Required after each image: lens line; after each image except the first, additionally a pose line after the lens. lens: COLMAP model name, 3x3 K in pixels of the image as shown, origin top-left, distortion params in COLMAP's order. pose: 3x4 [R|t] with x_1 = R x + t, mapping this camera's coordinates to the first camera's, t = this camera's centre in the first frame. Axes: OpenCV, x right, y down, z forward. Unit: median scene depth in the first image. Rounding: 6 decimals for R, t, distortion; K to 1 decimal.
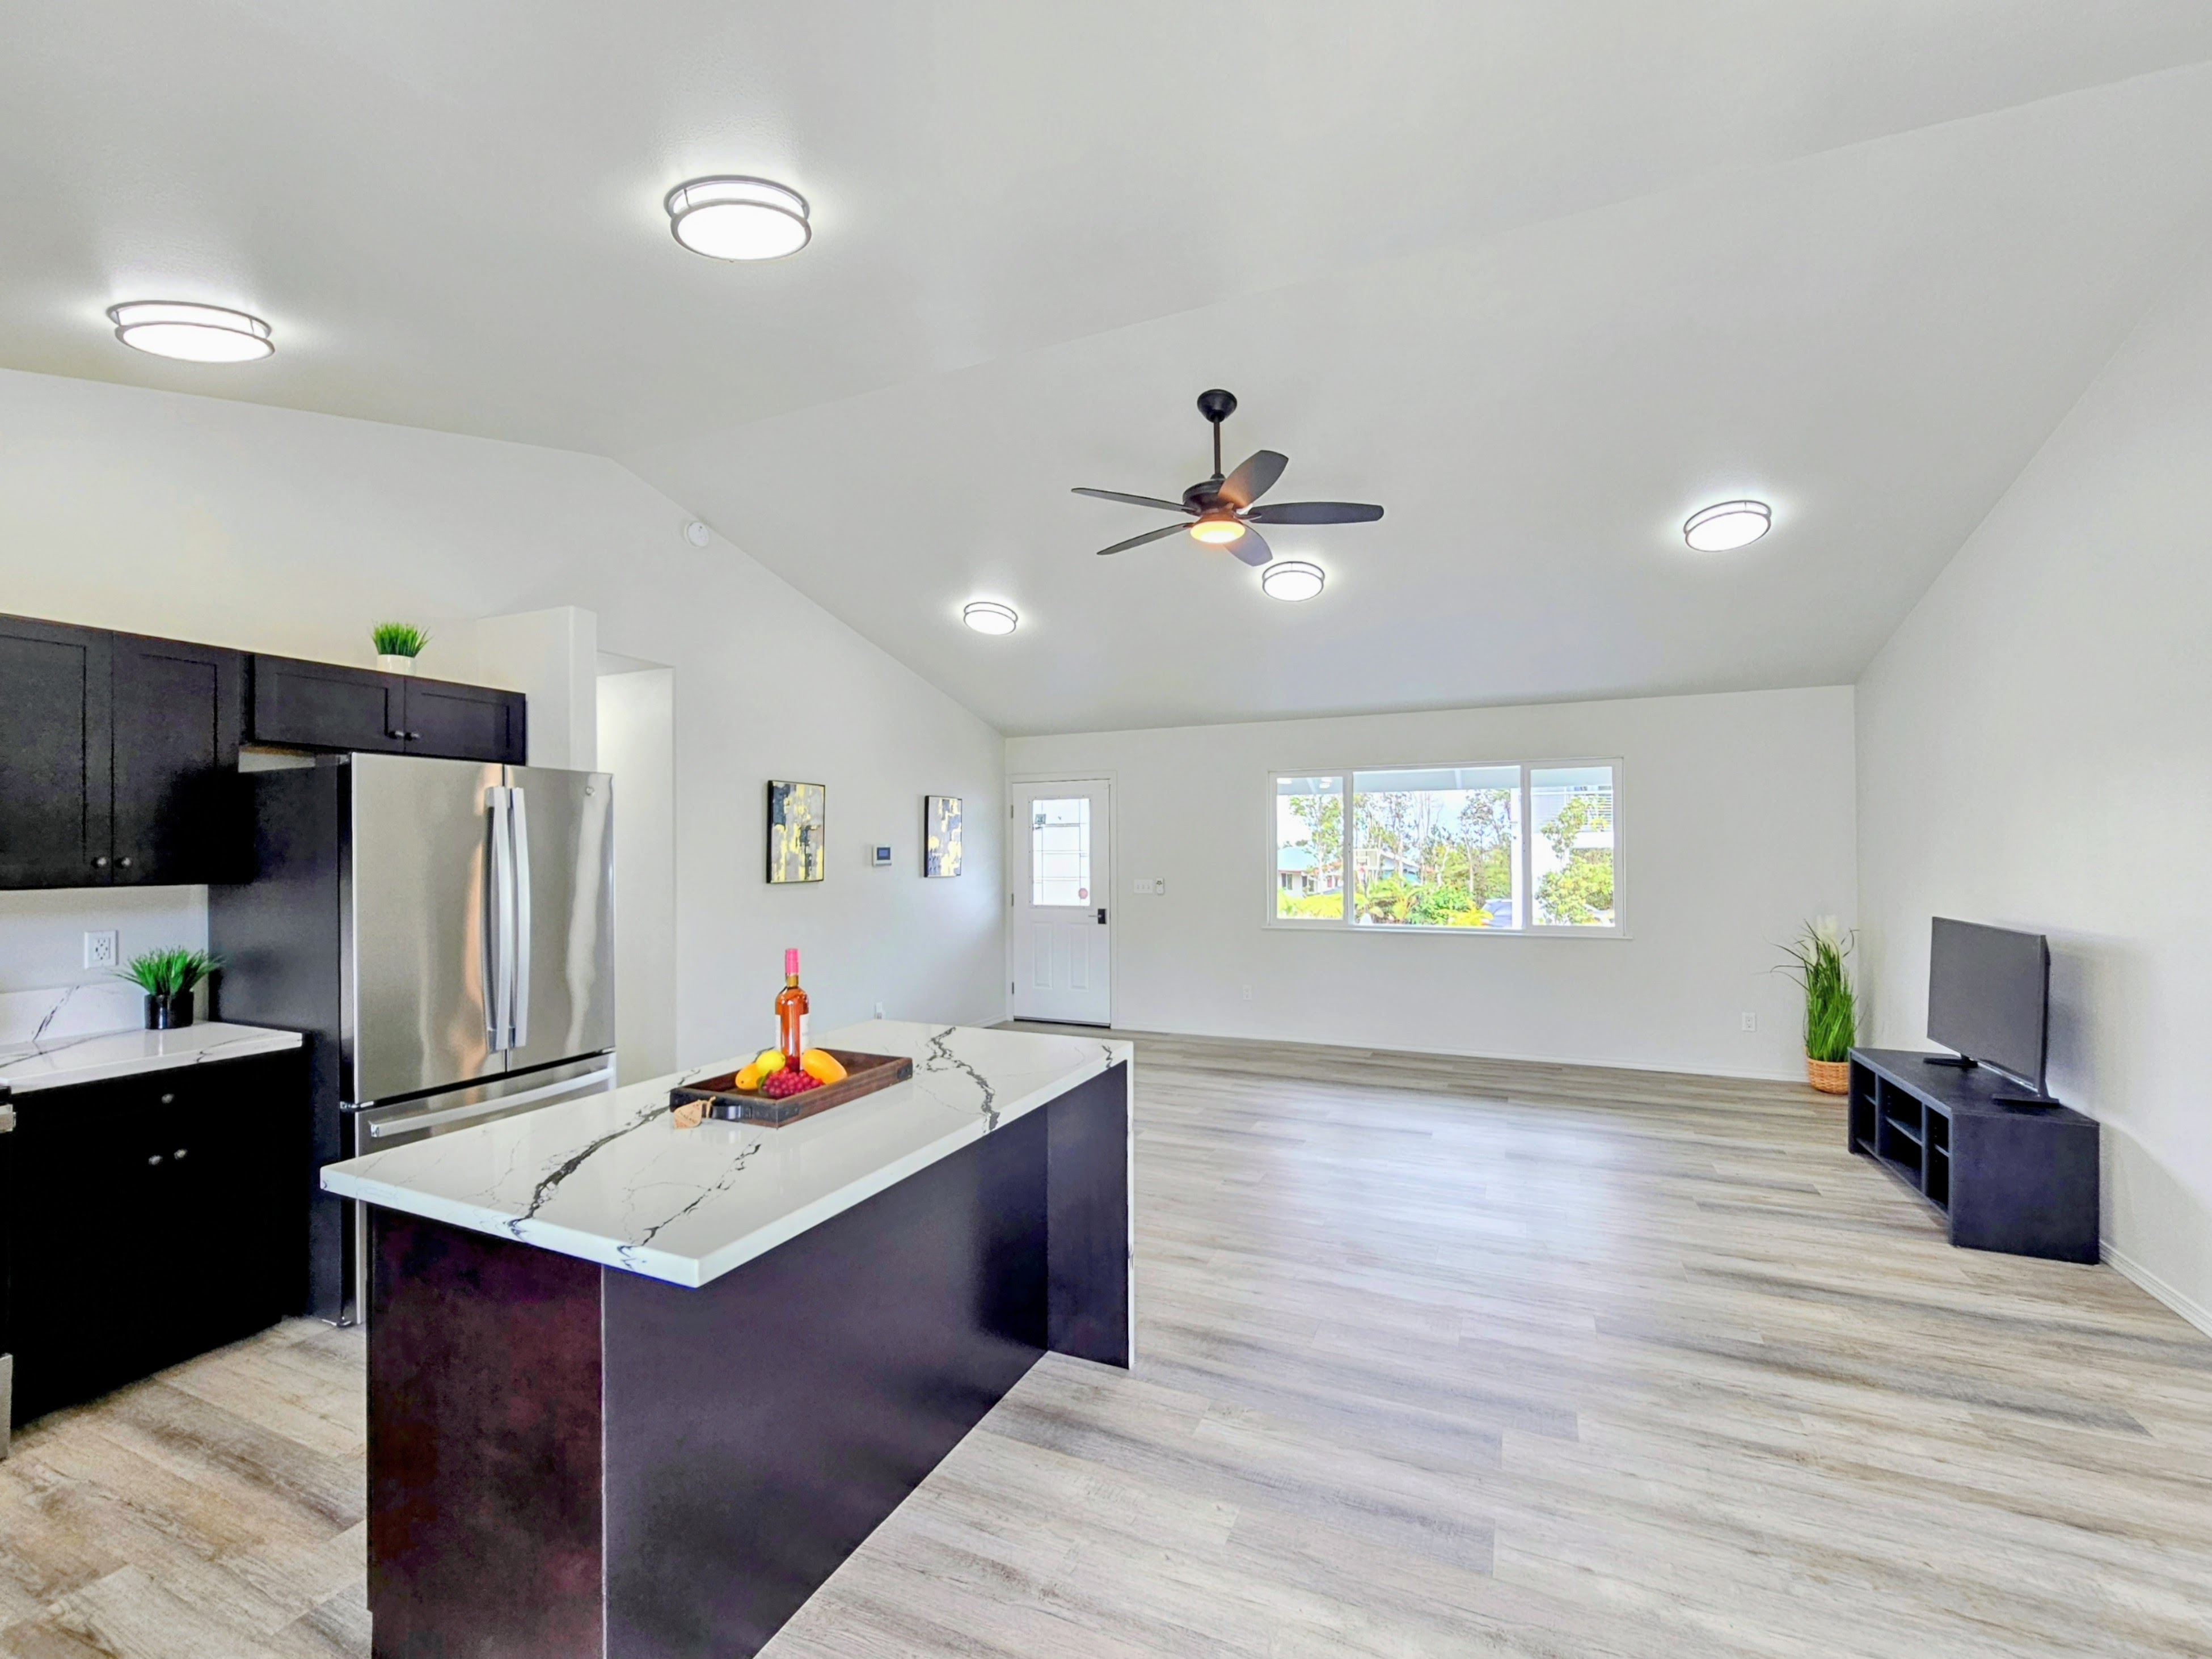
lens RADIAL K [[921.9, 0, 1113.2], [0, 921.9, 839.7], [0, 0, 1]] dist [-0.007345, 0.004512]
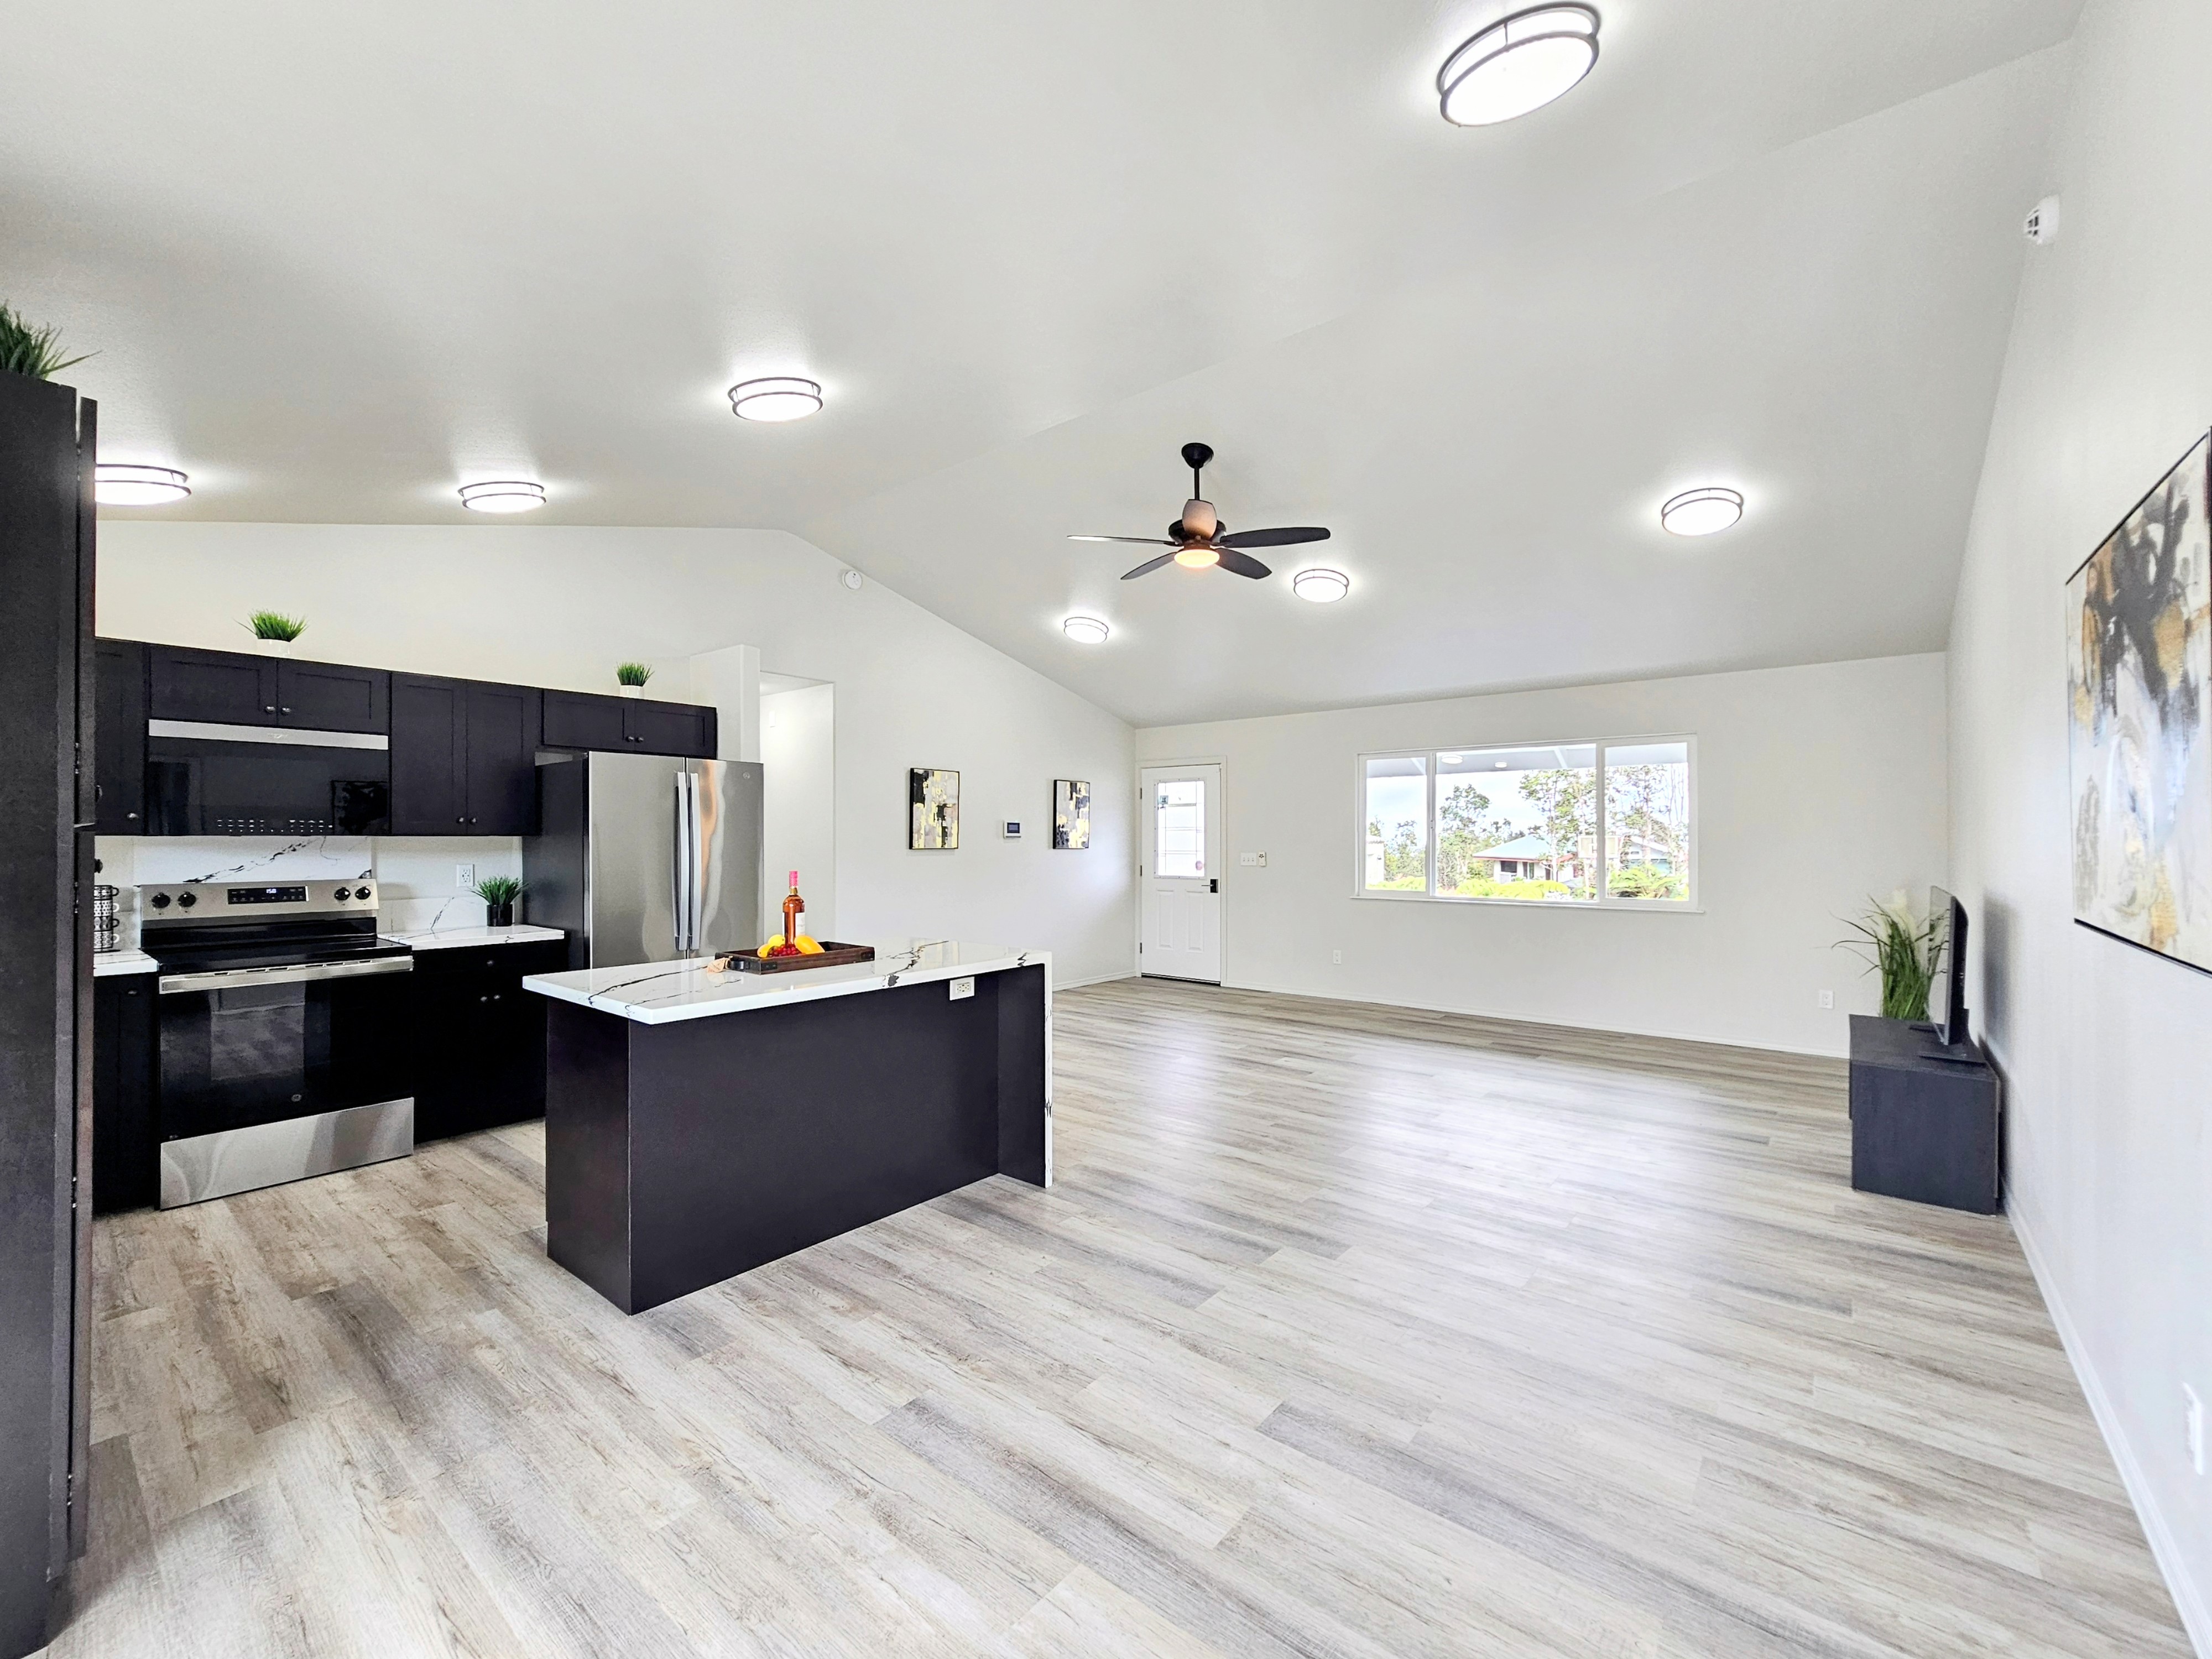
lens RADIAL K [[901.2, 0, 1120.6], [0, 901.2, 831.0], [0, 0, 1]] dist [-0.001708, -0.000113]
pose [[0.967845, 0.002688, -0.251532, 0.318971], [-0.001618, 0.999989, 0.004459, 0.023920], [0.251541, -0.003909, 0.967839, -0.188721]]
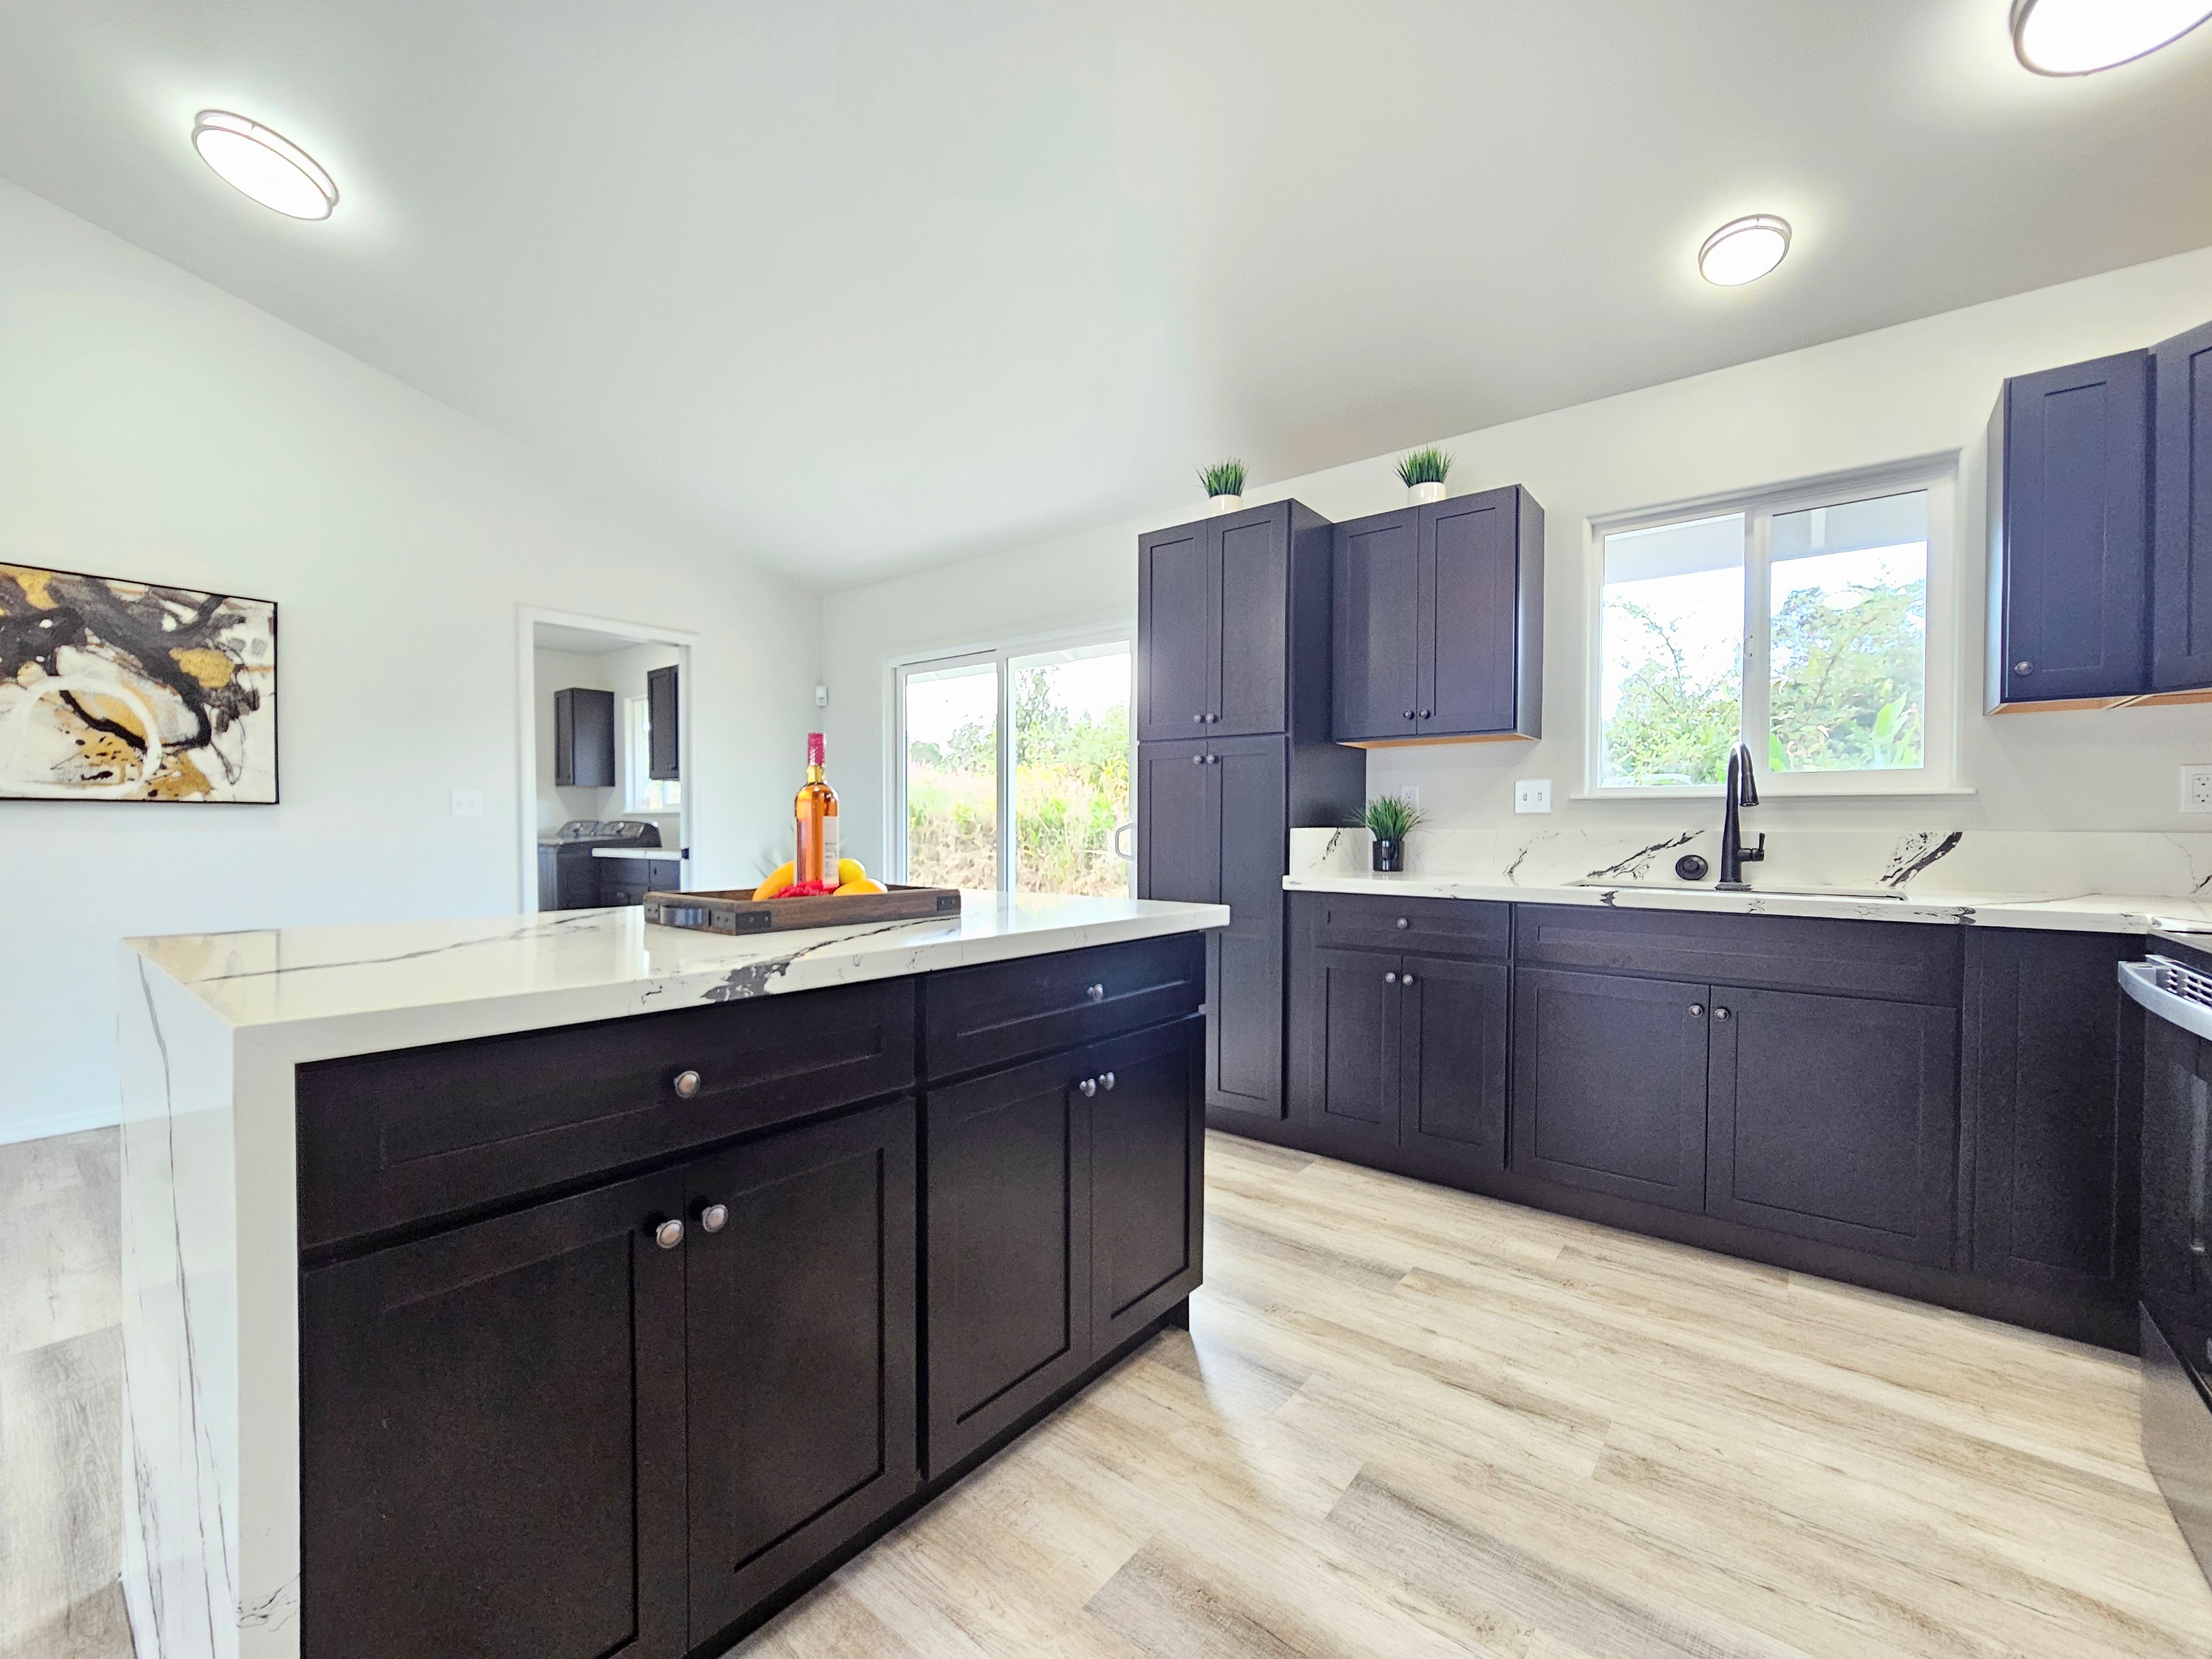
lens RADIAL K [[921.9, 0, 1113.2], [0, 921.9, 839.7], [0, 0, 1]] dist [-0.007345, 0.004512]
pose [[-0.967459, -0.000021, 0.253027, -0.439778], [0.000208, 1.000000, 0.000878, 0.116008], [-0.253027, 0.000902, -0.967459, 0.948147]]
